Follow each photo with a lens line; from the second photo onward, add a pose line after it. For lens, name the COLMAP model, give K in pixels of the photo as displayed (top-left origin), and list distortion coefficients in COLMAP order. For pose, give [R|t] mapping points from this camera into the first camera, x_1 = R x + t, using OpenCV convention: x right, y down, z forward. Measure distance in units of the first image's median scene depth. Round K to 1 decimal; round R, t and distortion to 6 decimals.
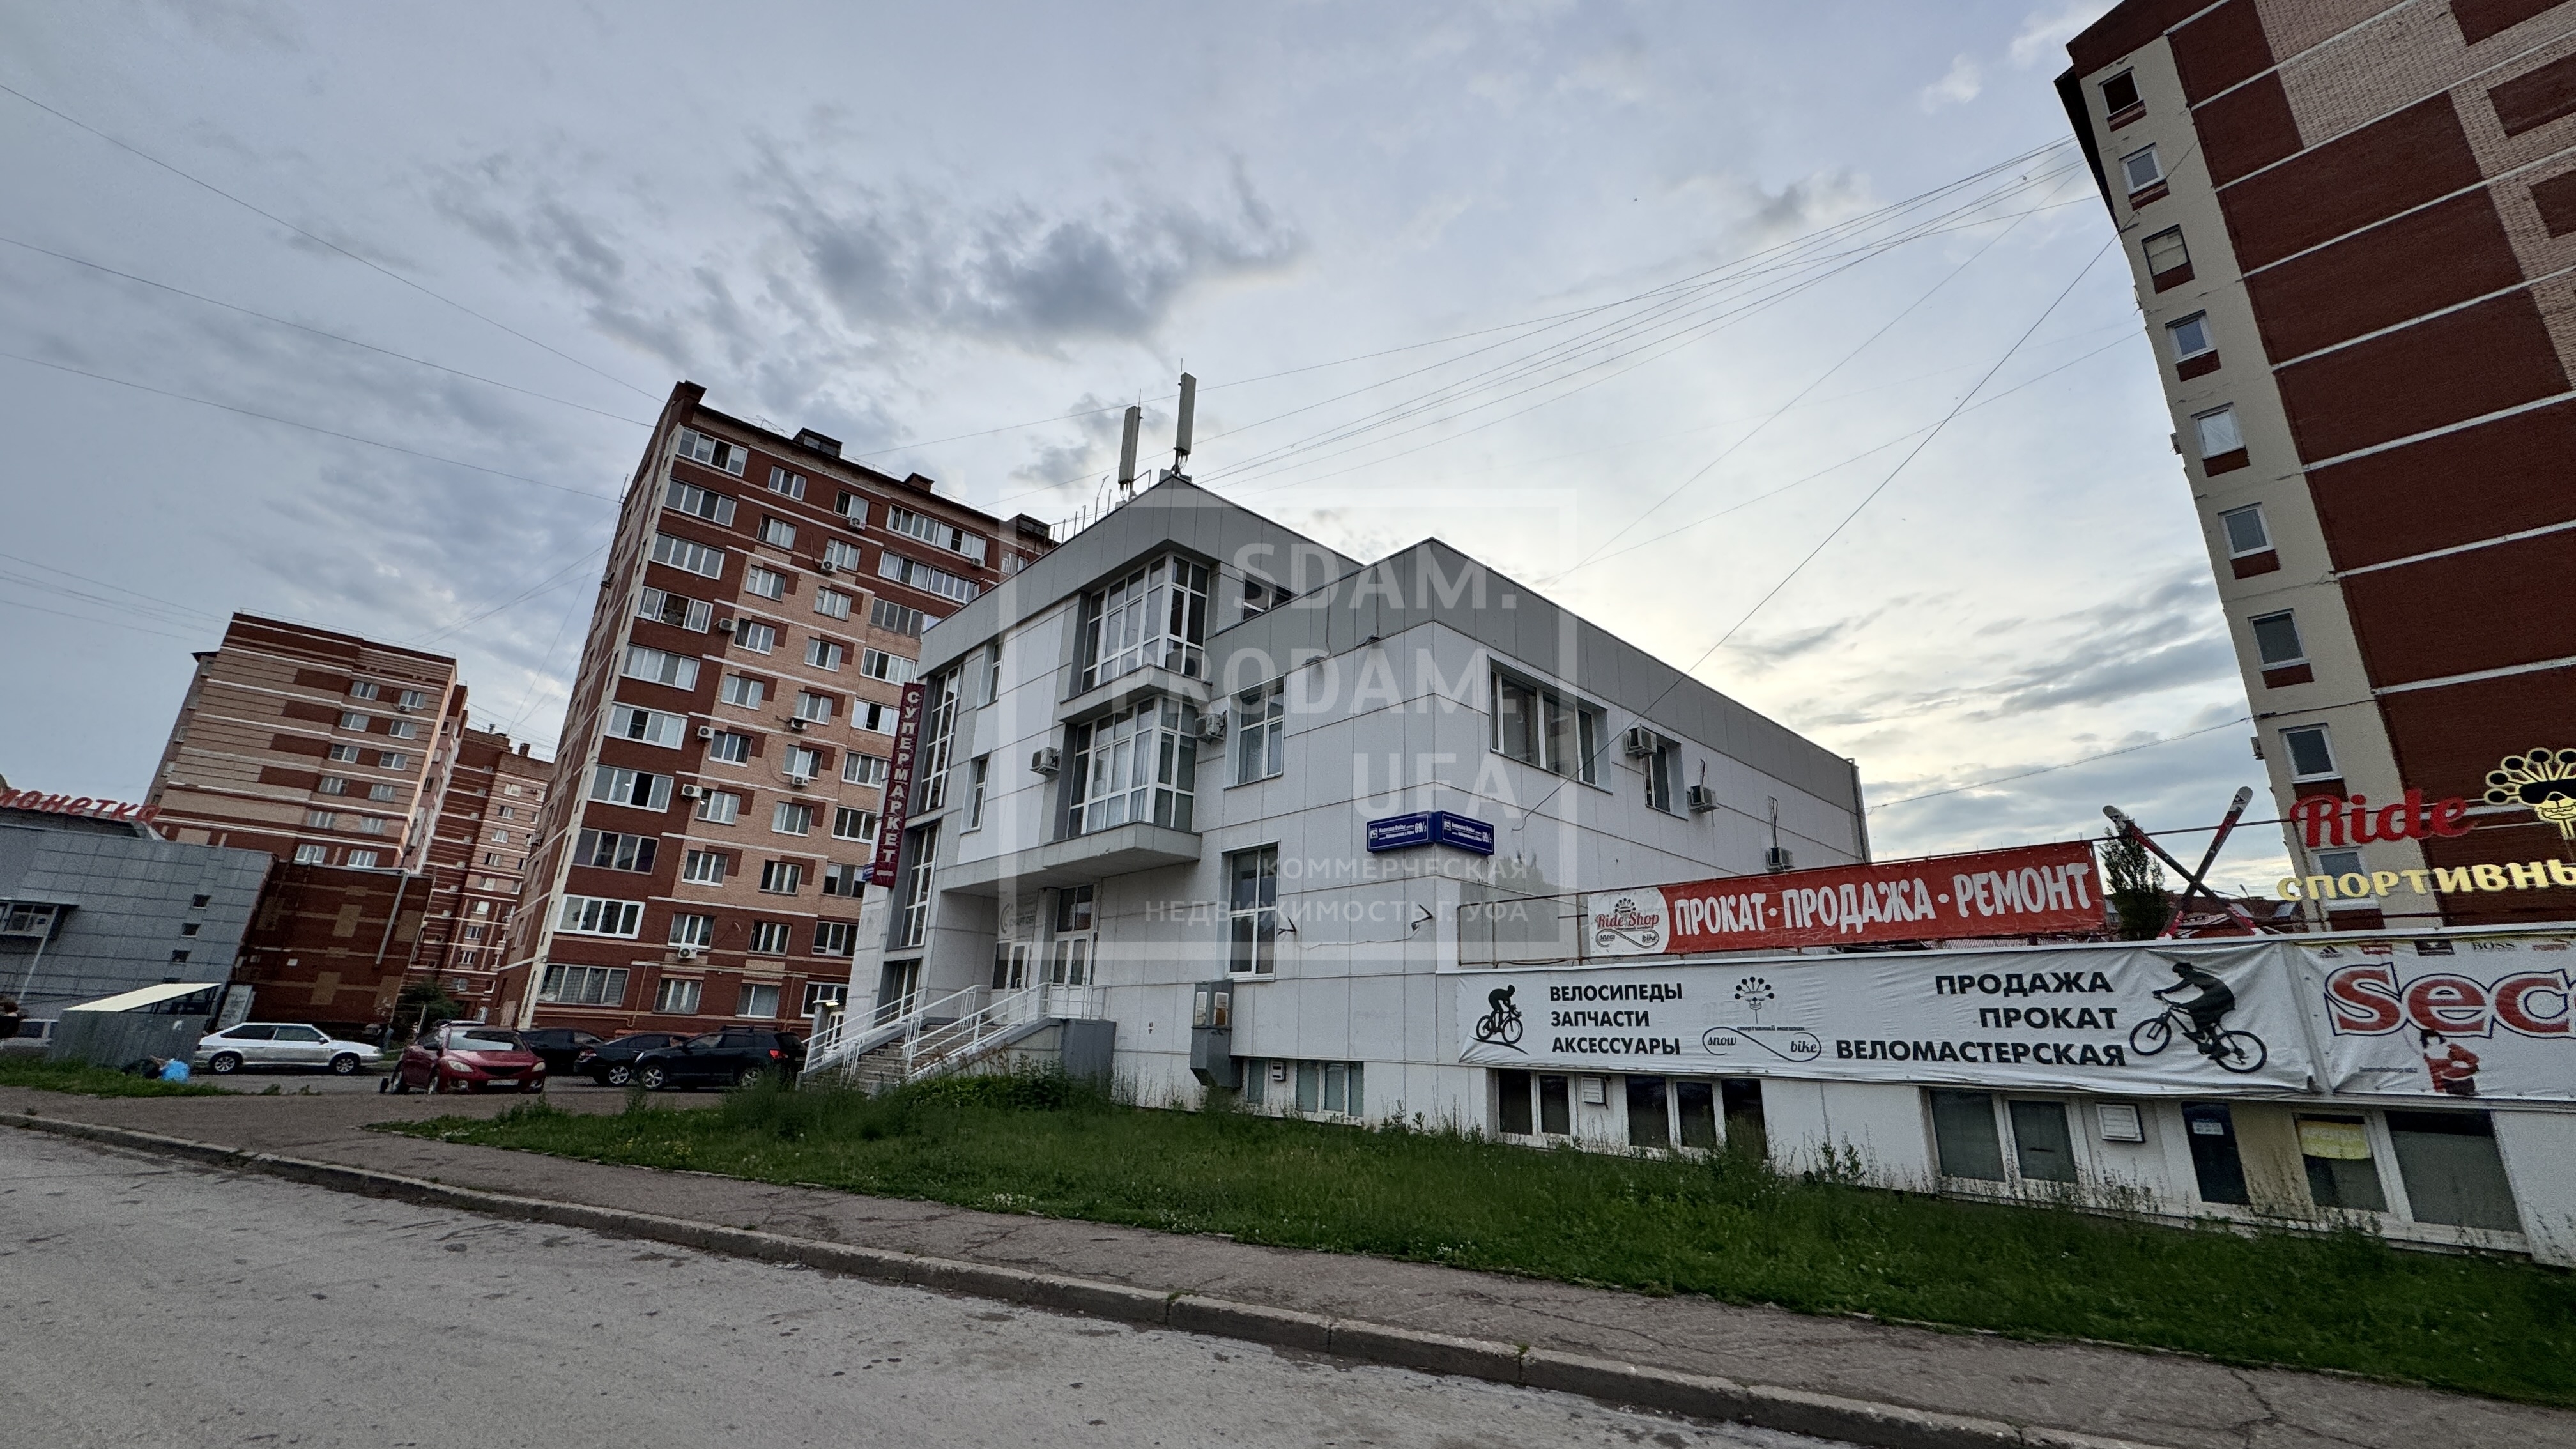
lens RADIAL K [[1021.9, 0, 1287.5], [0, 1021.9, 730.9], [0, 0, 1]] dist [-0.002288, -0.000156]
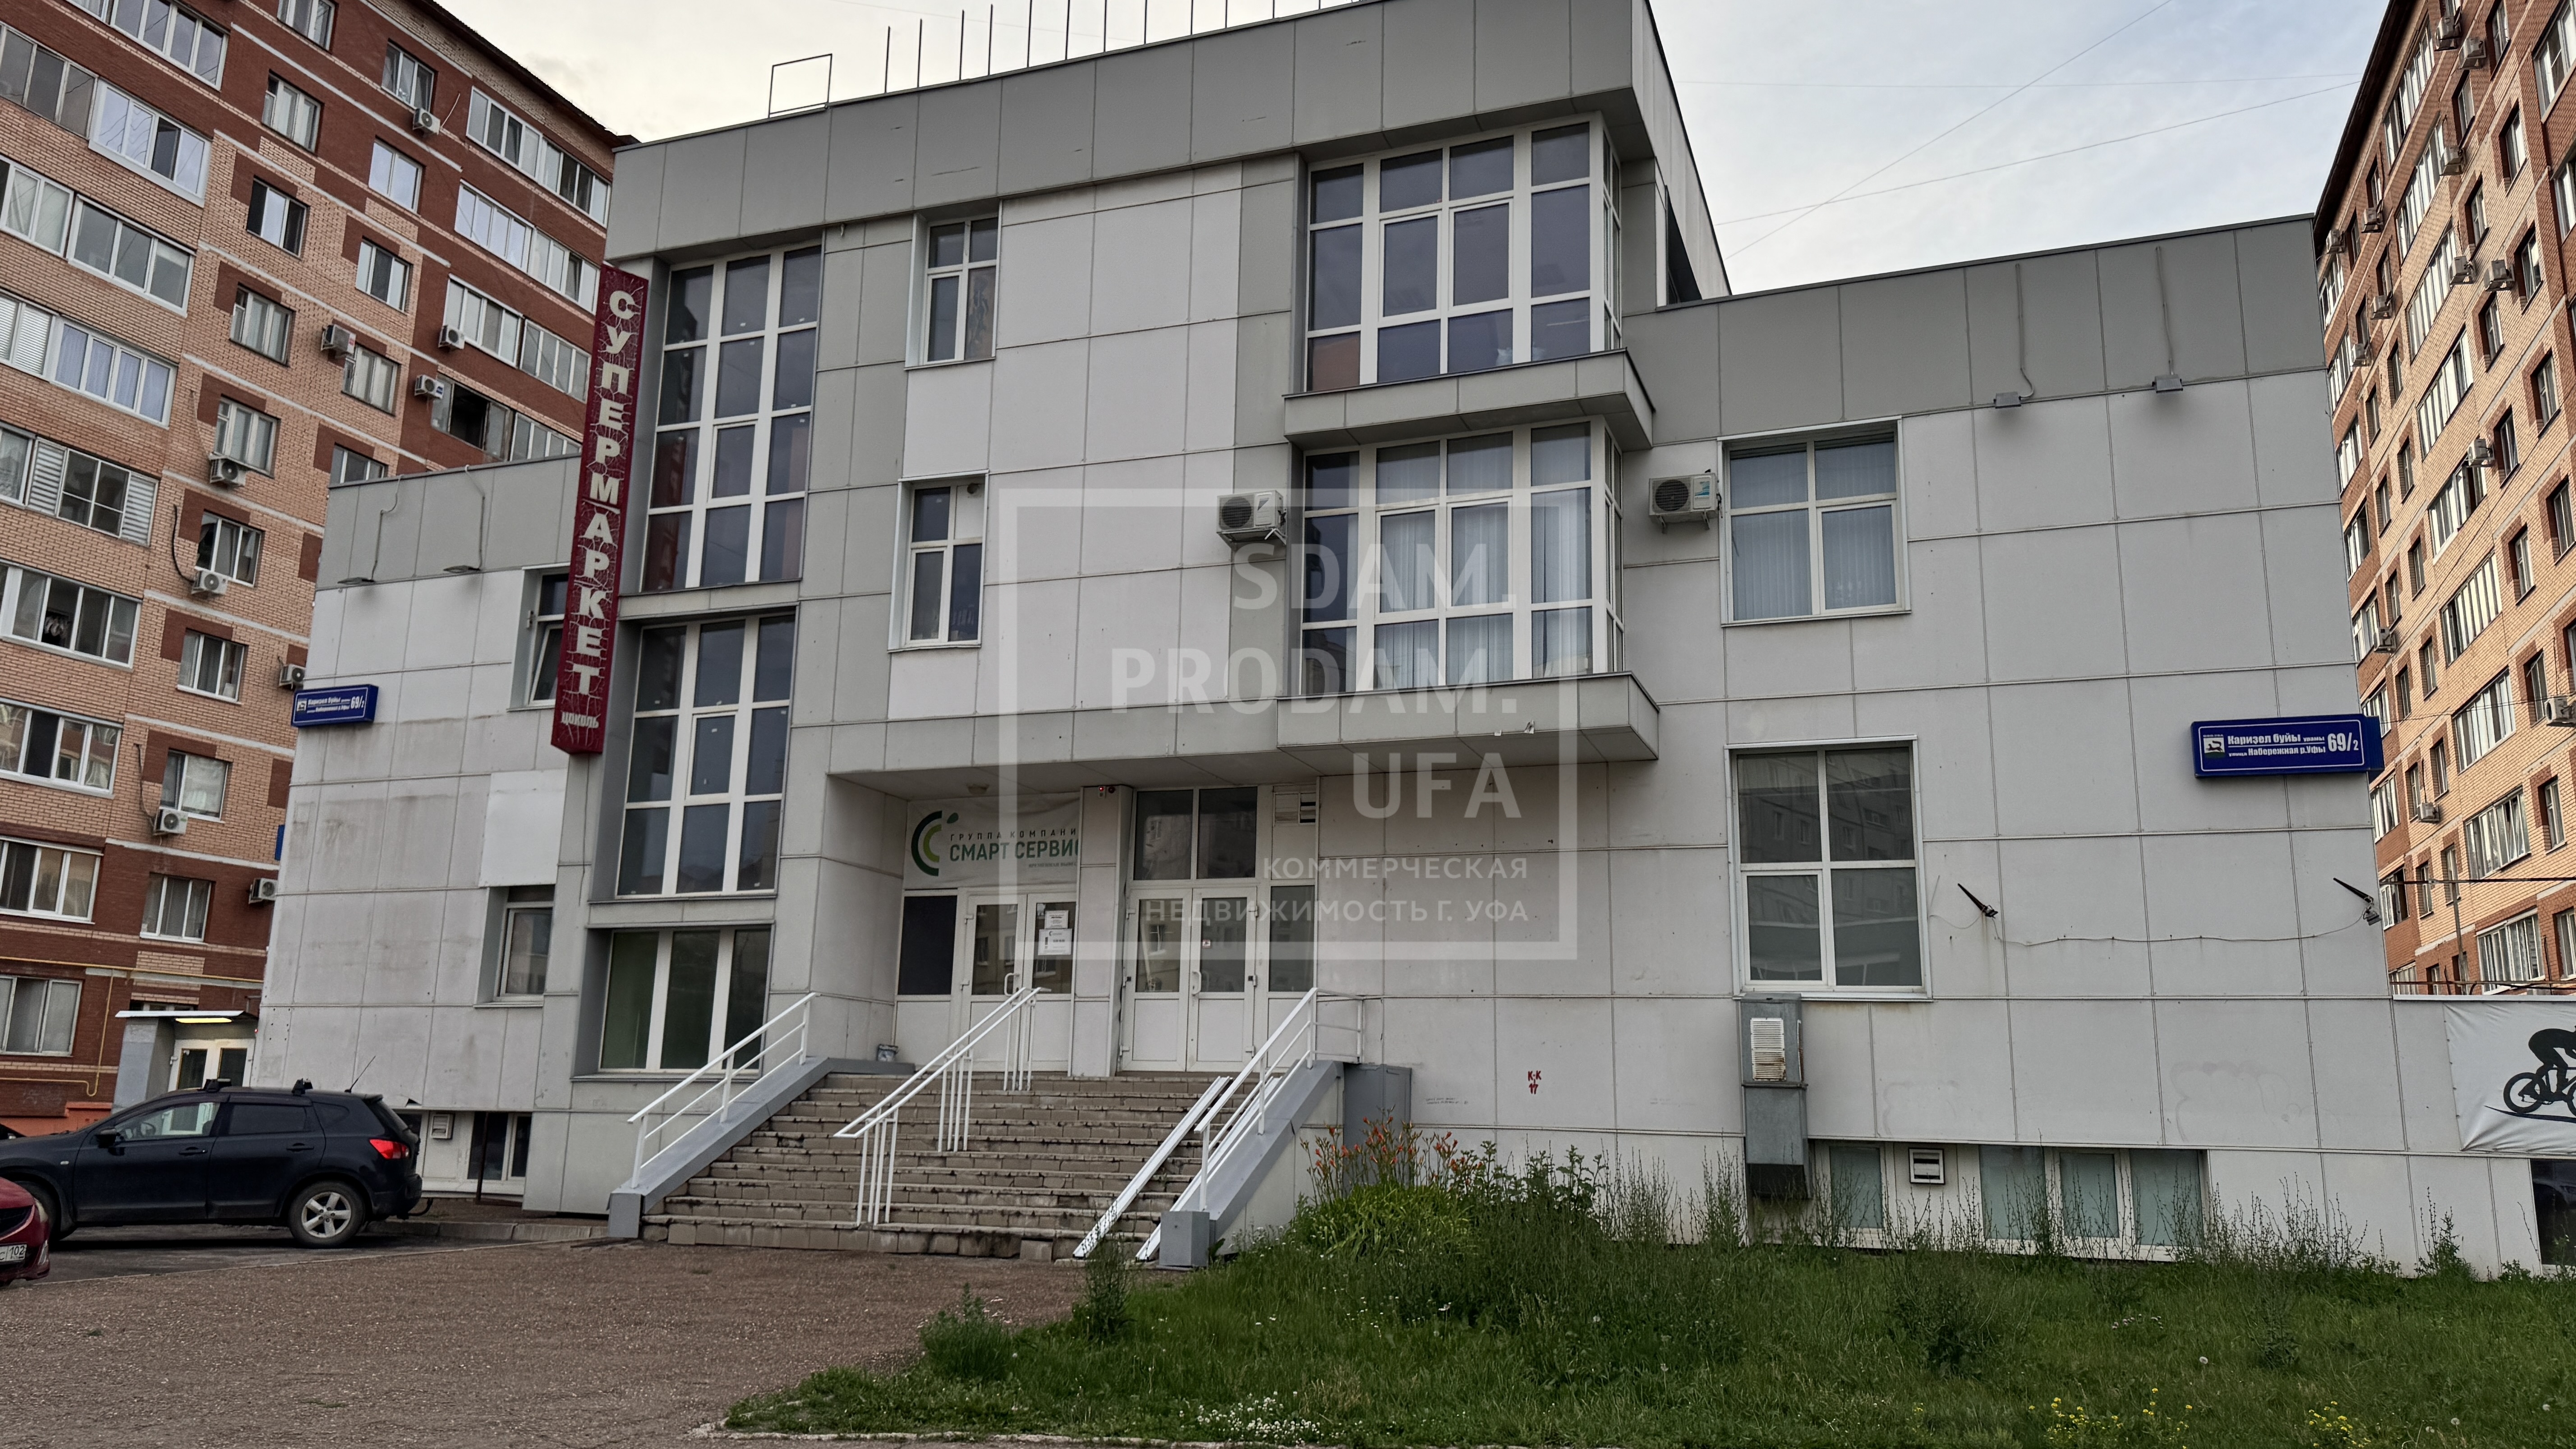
lens RADIAL K [[1808.5, 0, 1286.6], [0, 1808.5, 754.0], [0, 0, 1]] dist [0.071412, -0.080738]
pose [[0.888252, 0.076697, 0.452909, -0.581299], [-0.129668, 0.987730, 0.087041, 0.061653], [-0.440676, -0.136042, 0.887298, 0.252313]]
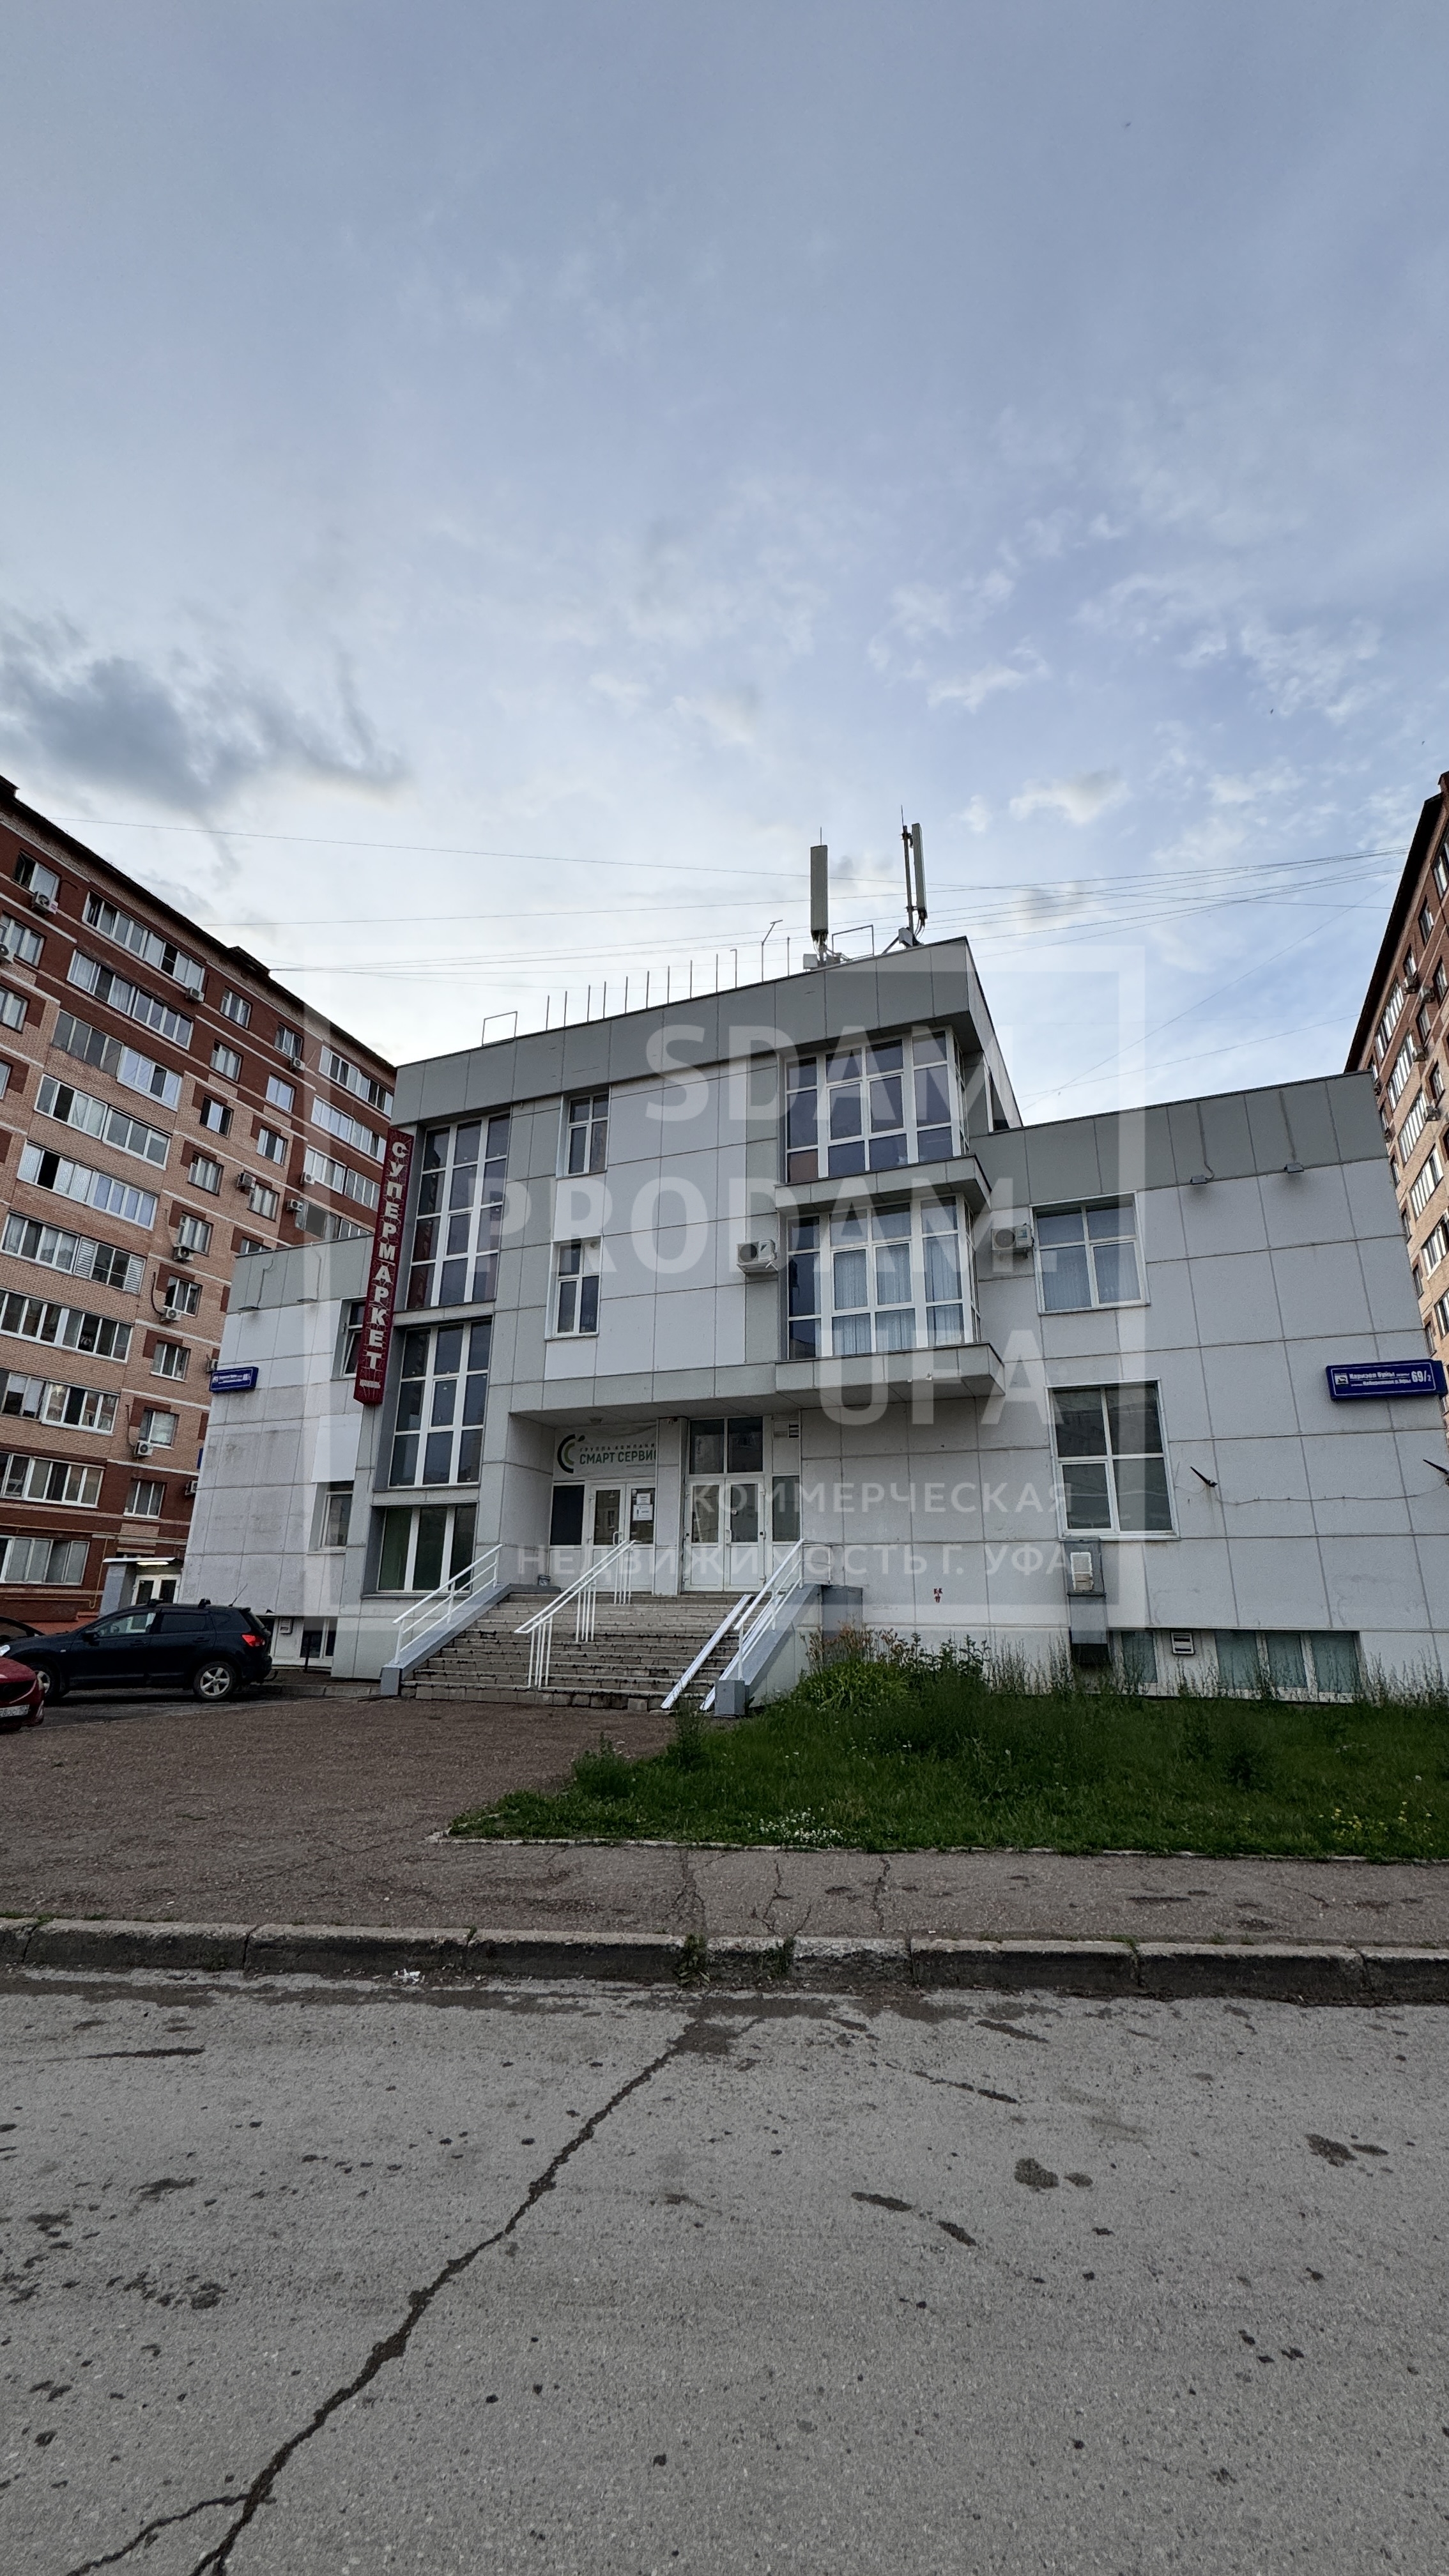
lens RADIAL K [[1020.3, 0, 729.8], [0, 1020.3, 1290.0], [0, 0, 1]] dist [-0.000384, 0.000317]
pose [[0.904028, 0.107996, 0.413606, -0.574786], [-0.110001, 0.993749, -0.019044, 0.071883], [-0.413077, -0.028281, 0.910257, 0.291296]]
